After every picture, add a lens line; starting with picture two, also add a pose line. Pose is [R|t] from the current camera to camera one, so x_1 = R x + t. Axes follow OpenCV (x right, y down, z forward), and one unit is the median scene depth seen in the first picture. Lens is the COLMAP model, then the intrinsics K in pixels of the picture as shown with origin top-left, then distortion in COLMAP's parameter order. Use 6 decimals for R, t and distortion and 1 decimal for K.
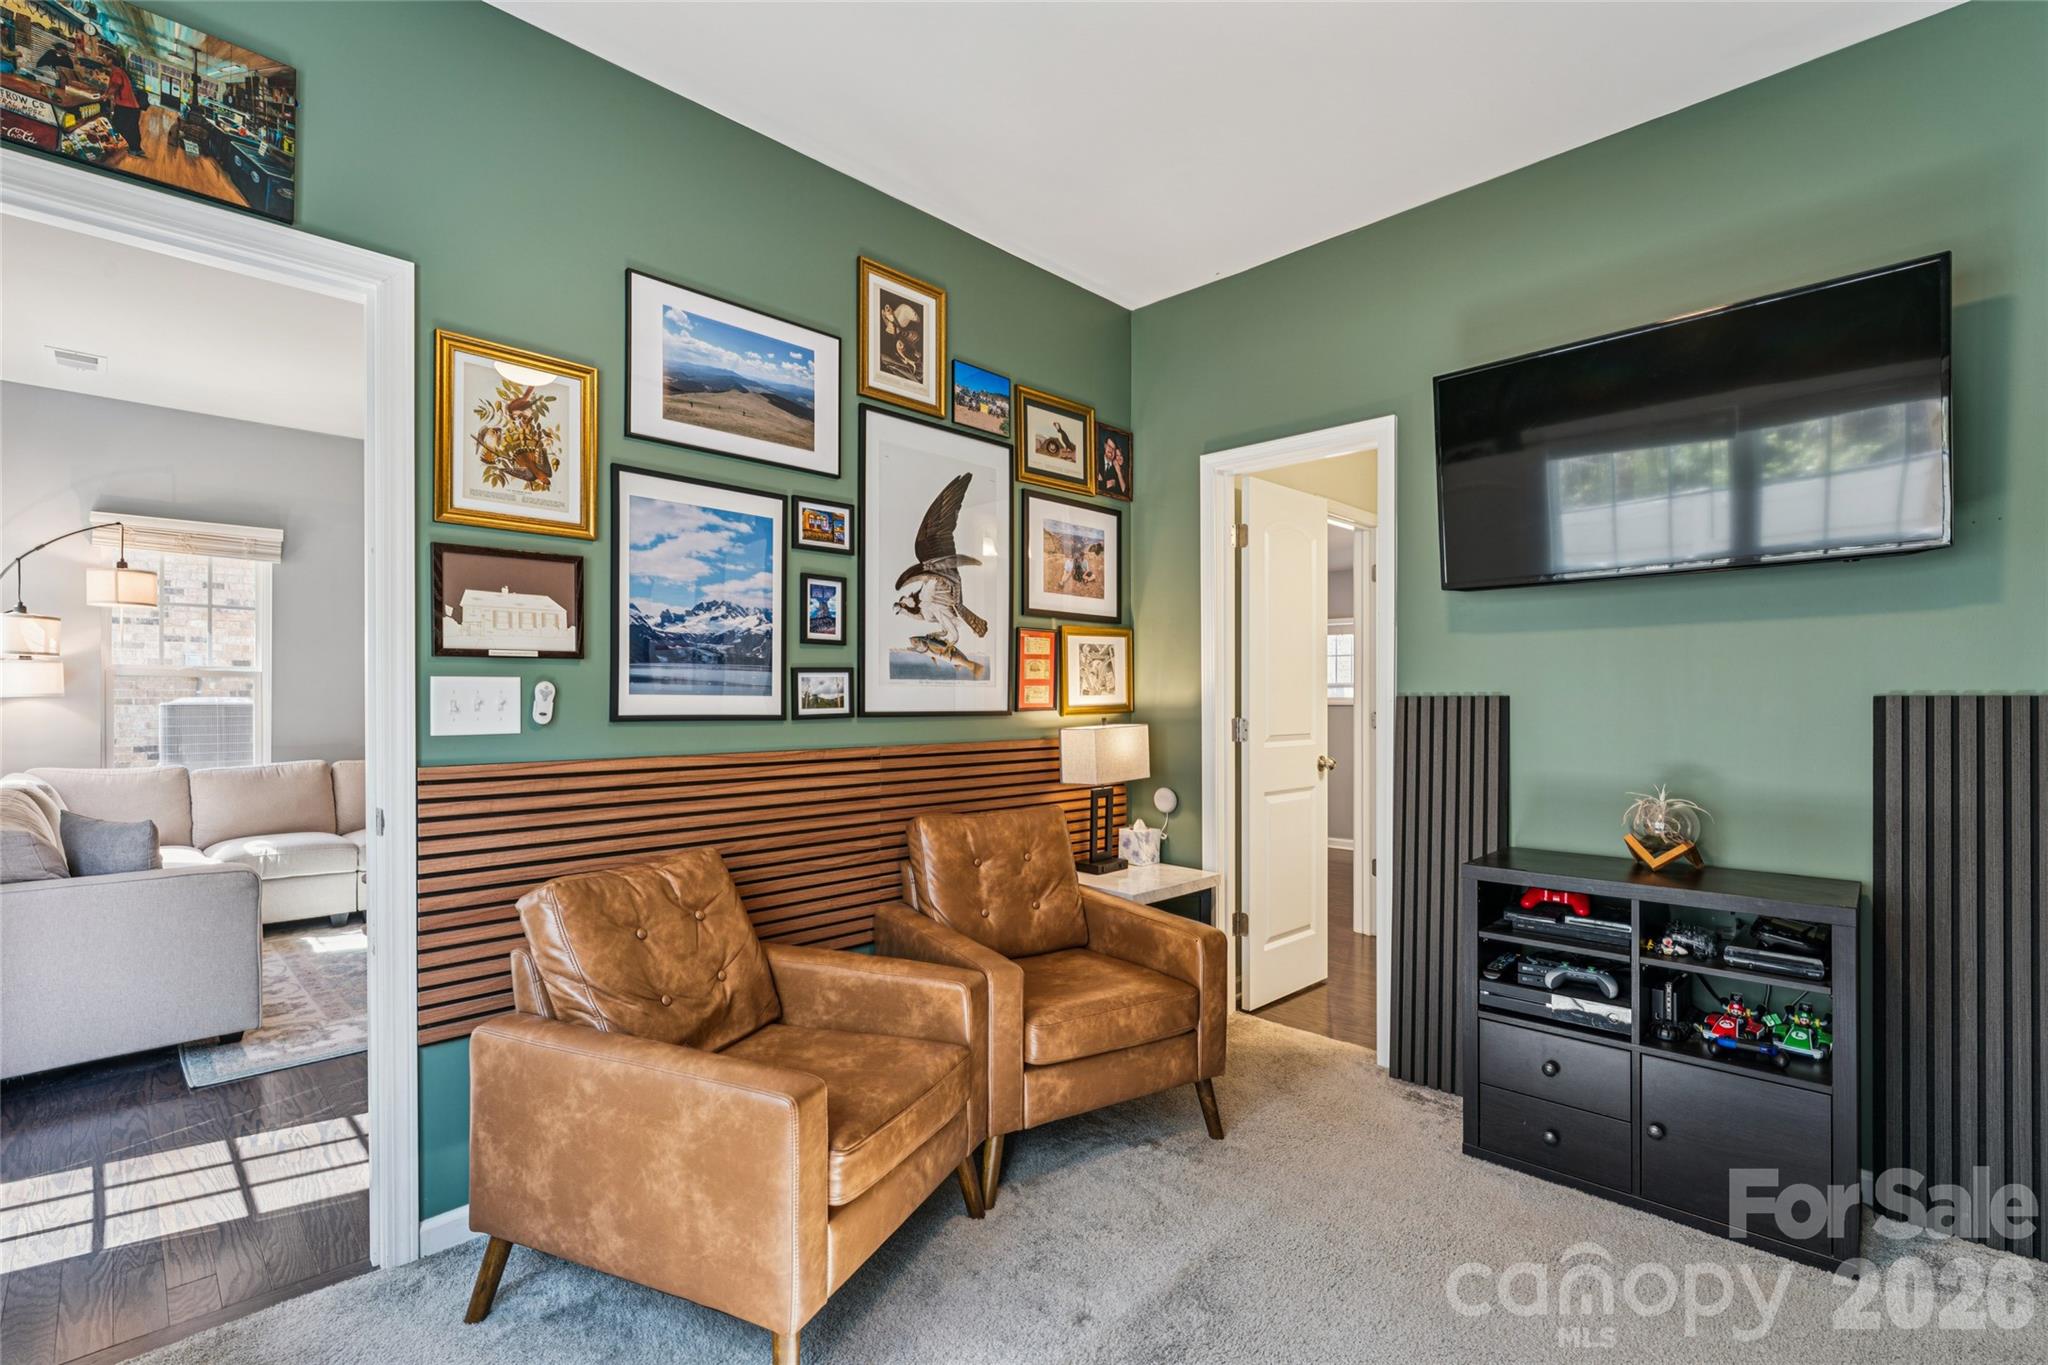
lens RADIAL K [[923.5, 0, 1023.8], [0, 923.5, 698.2], [0, 0, 1]] dist [0.001368, -0.000801]
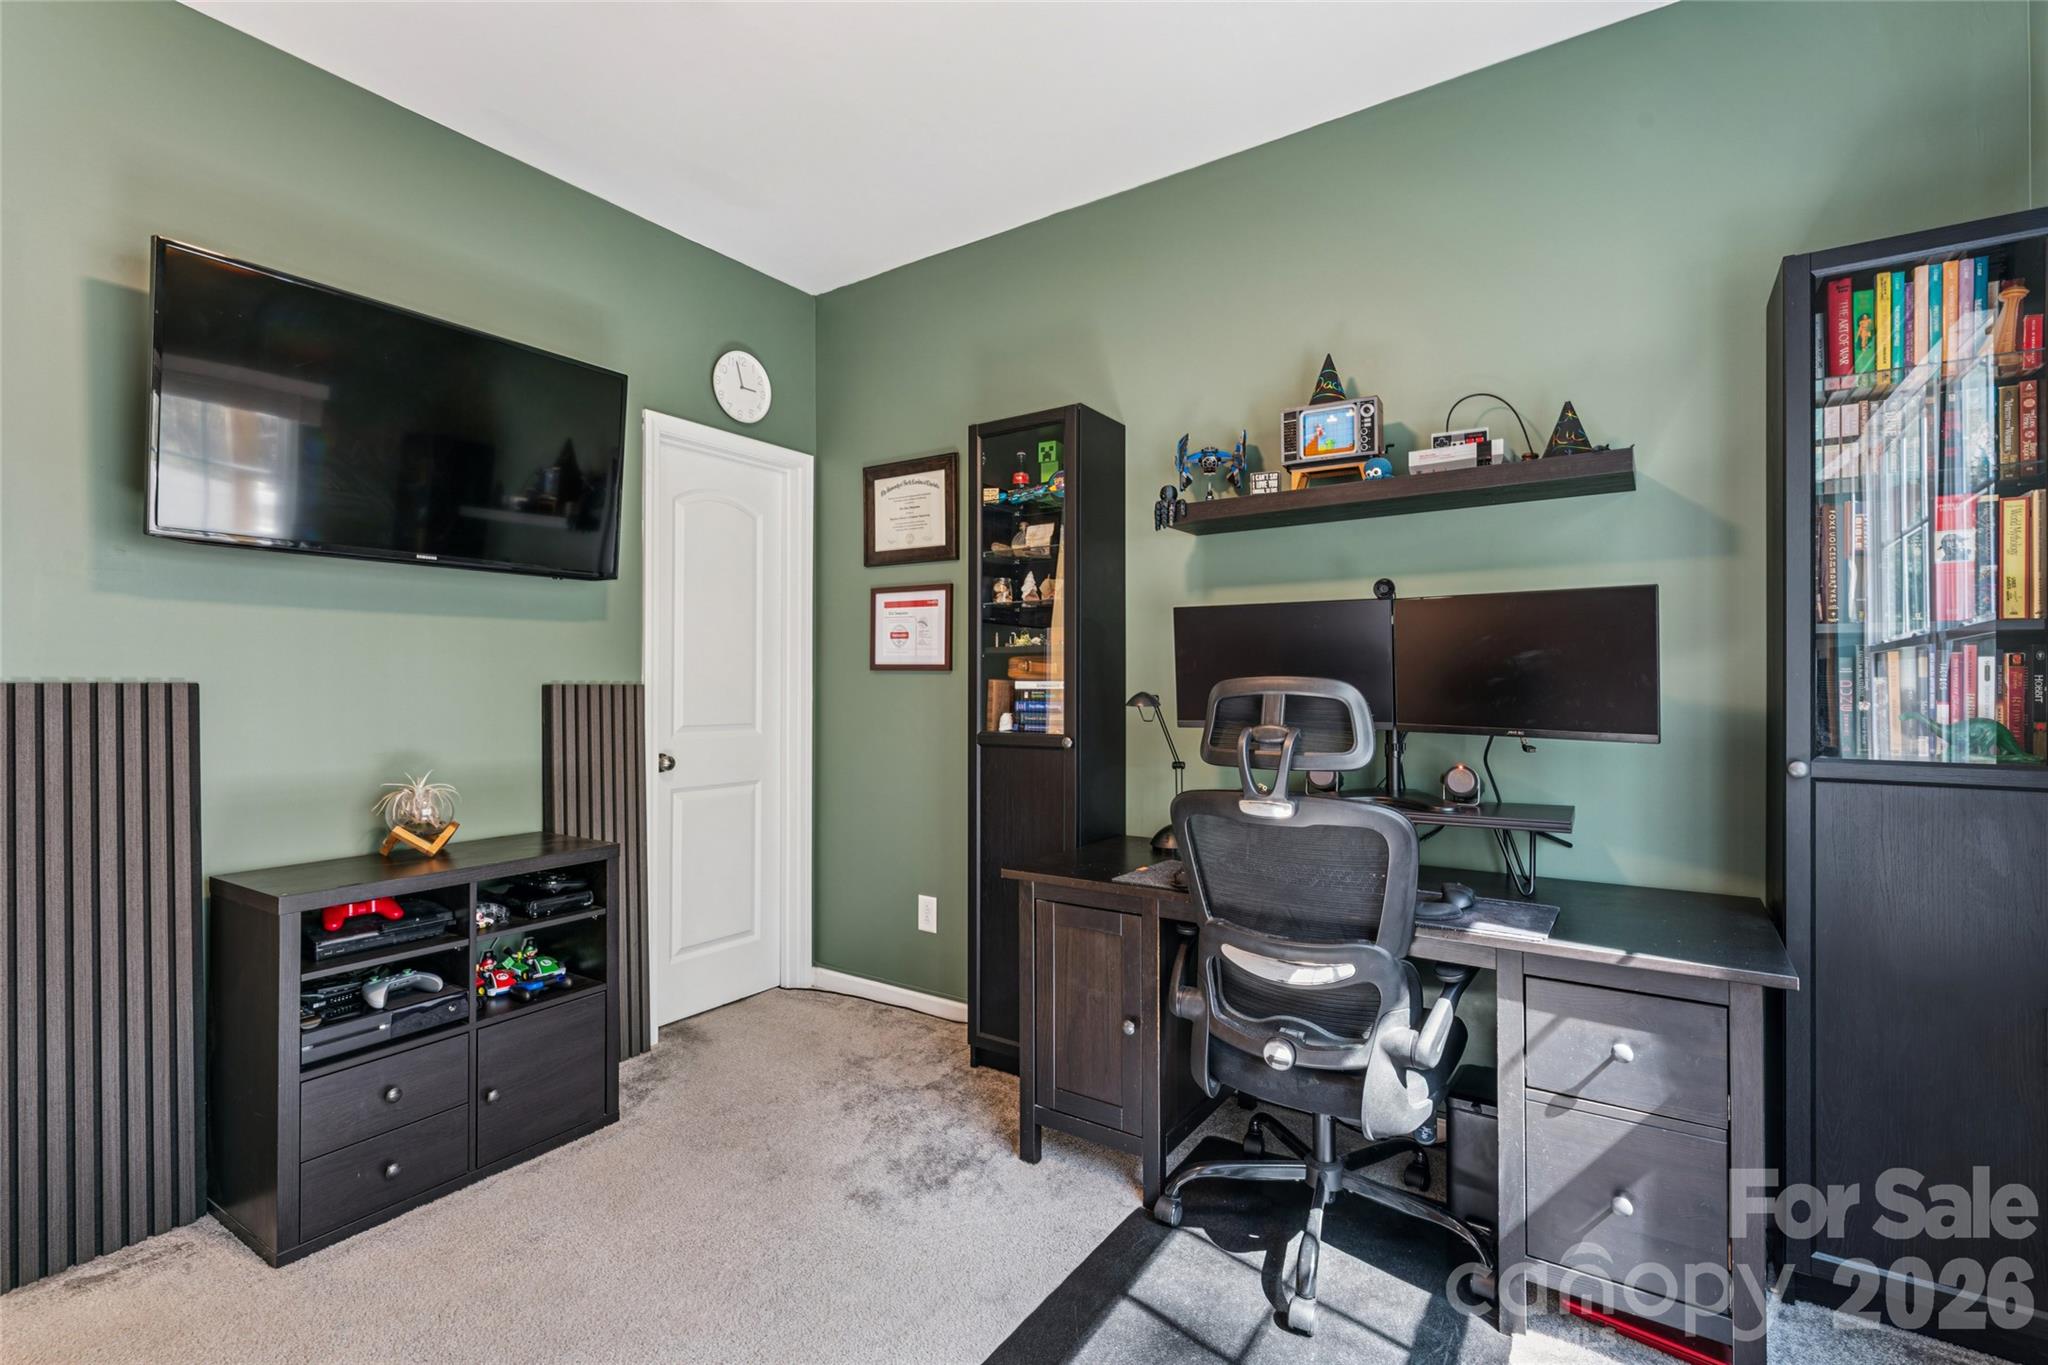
lens RADIAL K [[923.5, 0, 1020.1], [0, 923.5, 689.0], [0, 0, 1]] dist [0.001368, -0.000801]
pose [[-0.195808, 0.001012, 0.980642, -0.423720], [-0.005821, 0.999981, -0.002194, 0.001640], [-0.980625, -0.006137, -0.195799, 0.554126]]
